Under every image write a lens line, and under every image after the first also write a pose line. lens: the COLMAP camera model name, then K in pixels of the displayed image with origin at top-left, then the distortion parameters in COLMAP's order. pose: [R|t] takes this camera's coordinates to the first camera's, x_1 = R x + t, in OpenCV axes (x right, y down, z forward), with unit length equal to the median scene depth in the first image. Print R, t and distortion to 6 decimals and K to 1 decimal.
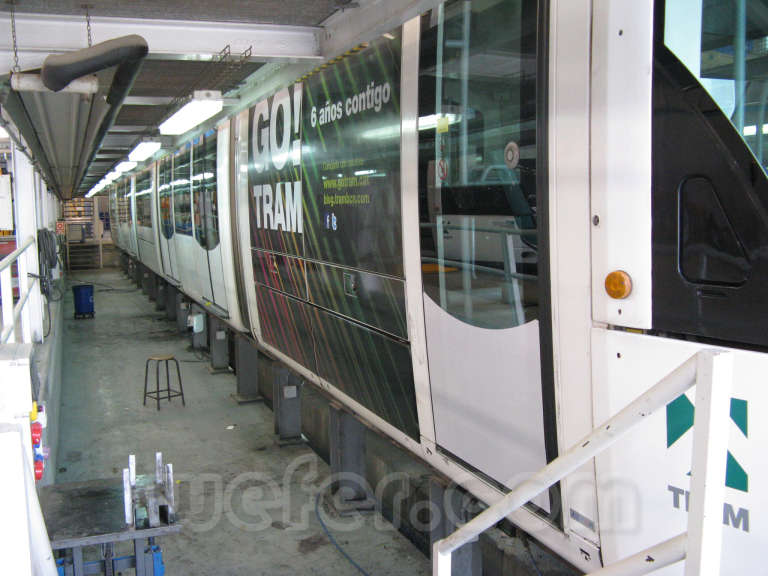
lens RADIAL K [[753.2, 0, 384.0], [0, 753.2, 288.0], [0, 0, 1]] dist [-0.076485, 0.006757]
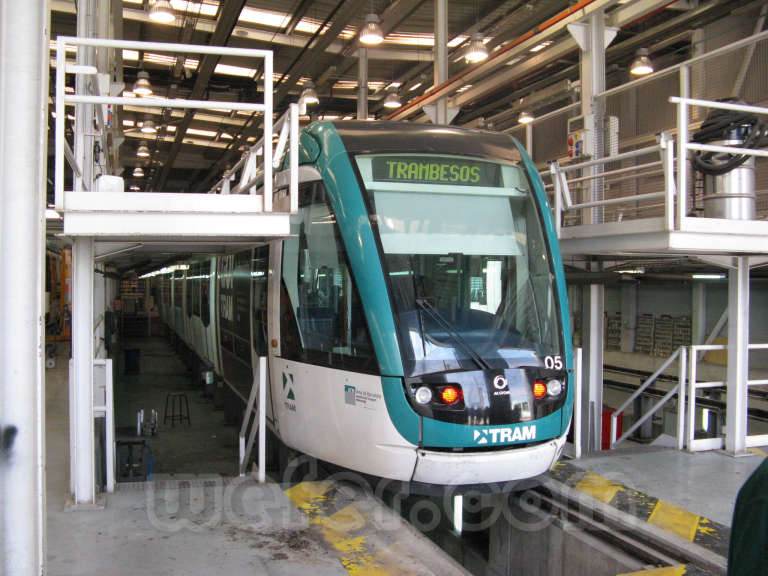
lens RADIAL K [[753.2, 0, 384.0], [0, 753.2, 288.0], [0, 0, 1]] dist [-0.076485, 0.006757]
pose [[0.997520, 0.025193, -0.065726, 0.139138], [-0.031863, 0.994224, -0.102487, 0.010810], [0.062764, 0.104327, 0.992561, -0.329245]]
